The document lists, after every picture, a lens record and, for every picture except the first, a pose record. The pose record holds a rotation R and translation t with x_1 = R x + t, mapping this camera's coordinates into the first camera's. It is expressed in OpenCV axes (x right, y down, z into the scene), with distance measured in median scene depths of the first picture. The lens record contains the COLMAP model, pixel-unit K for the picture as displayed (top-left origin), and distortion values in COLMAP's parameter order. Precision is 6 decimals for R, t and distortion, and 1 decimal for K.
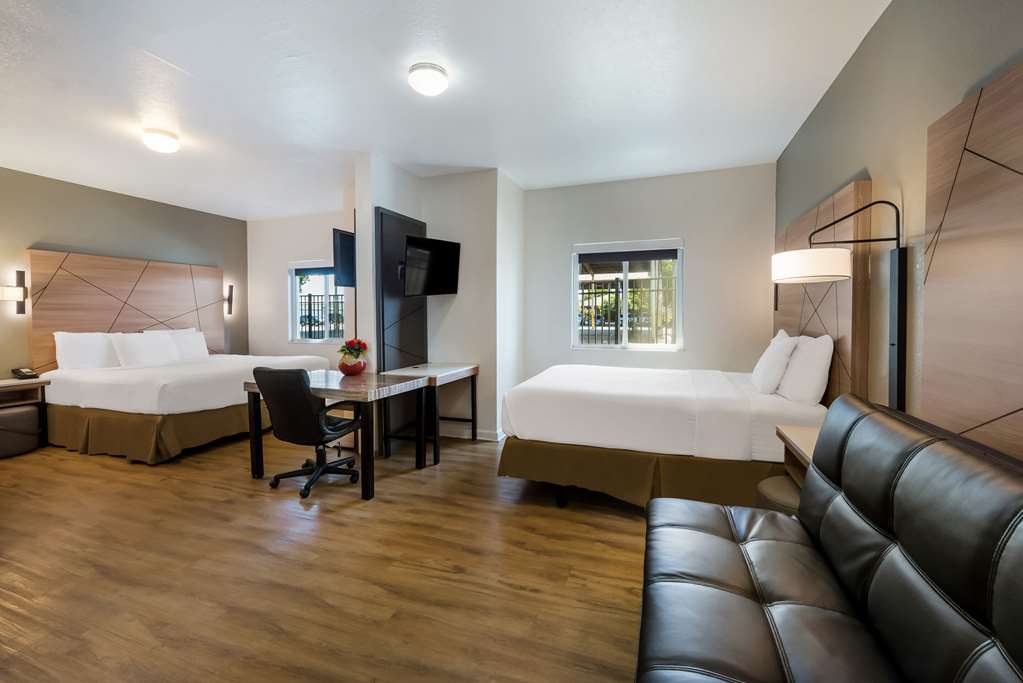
lens RADIAL K [[417.3, 0, 512.8], [0, 417.3, 325.4], [0, 0, 1]] dist [-0.001287, -0.000288]
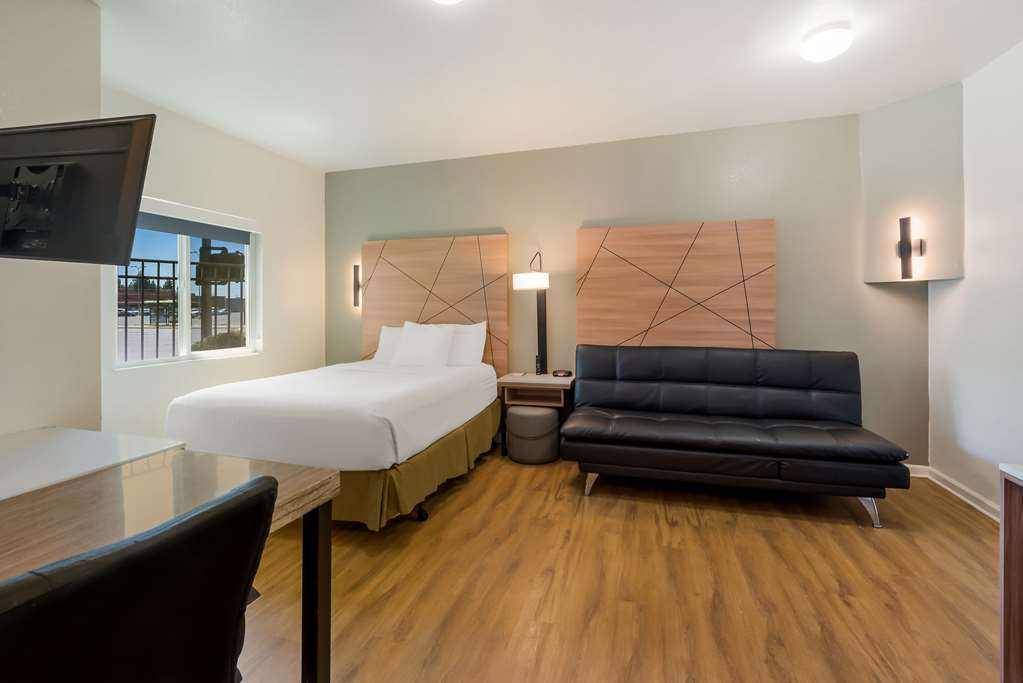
lens RADIAL K [[460.7, 0, 514.2], [0, 460.7, 309.7], [0, 0, 1]] dist [-0.001004, -0.000260]
pose [[-0.061903, 0.004745, 0.998071, -0.577604], [0.031152, 0.999511, -0.002820, -0.007217], [-0.997596, 0.030917, -0.062020, 0.549205]]
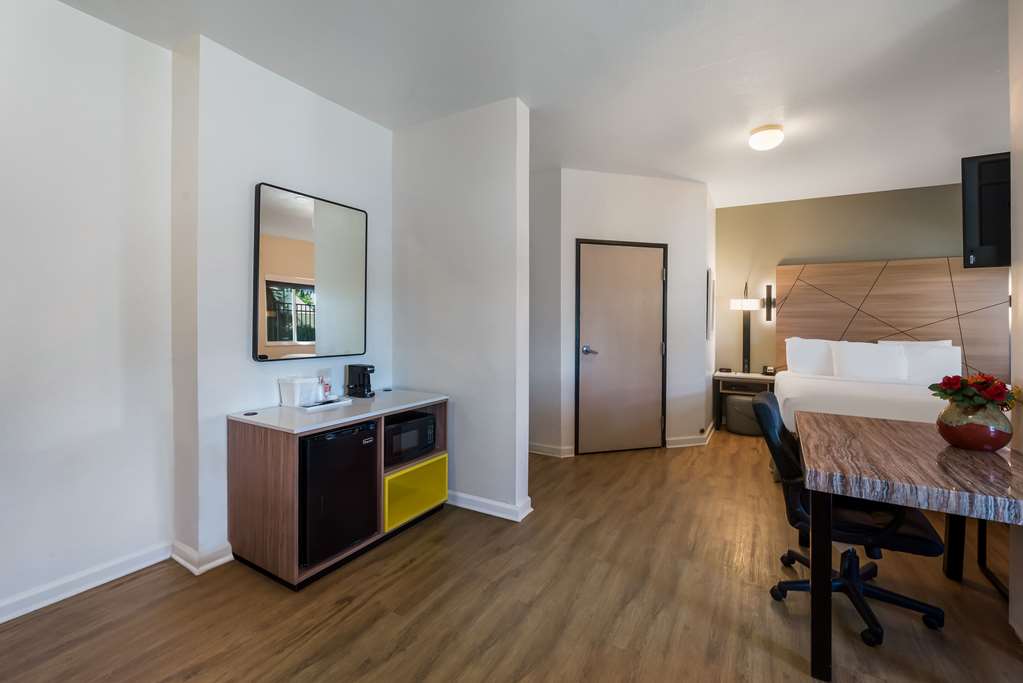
lens RADIAL K [[431.0, 0, 511.1], [0, 431.0, 318.5], [0, 0, 1]] dist [-0.001262, -0.000017]
pose [[-0.160290, -0.001480, -0.987069, 0.164060], [-0.032908, 0.999451, 0.003845, -0.014716], [0.986521, 0.033099, -0.160251, 0.463352]]
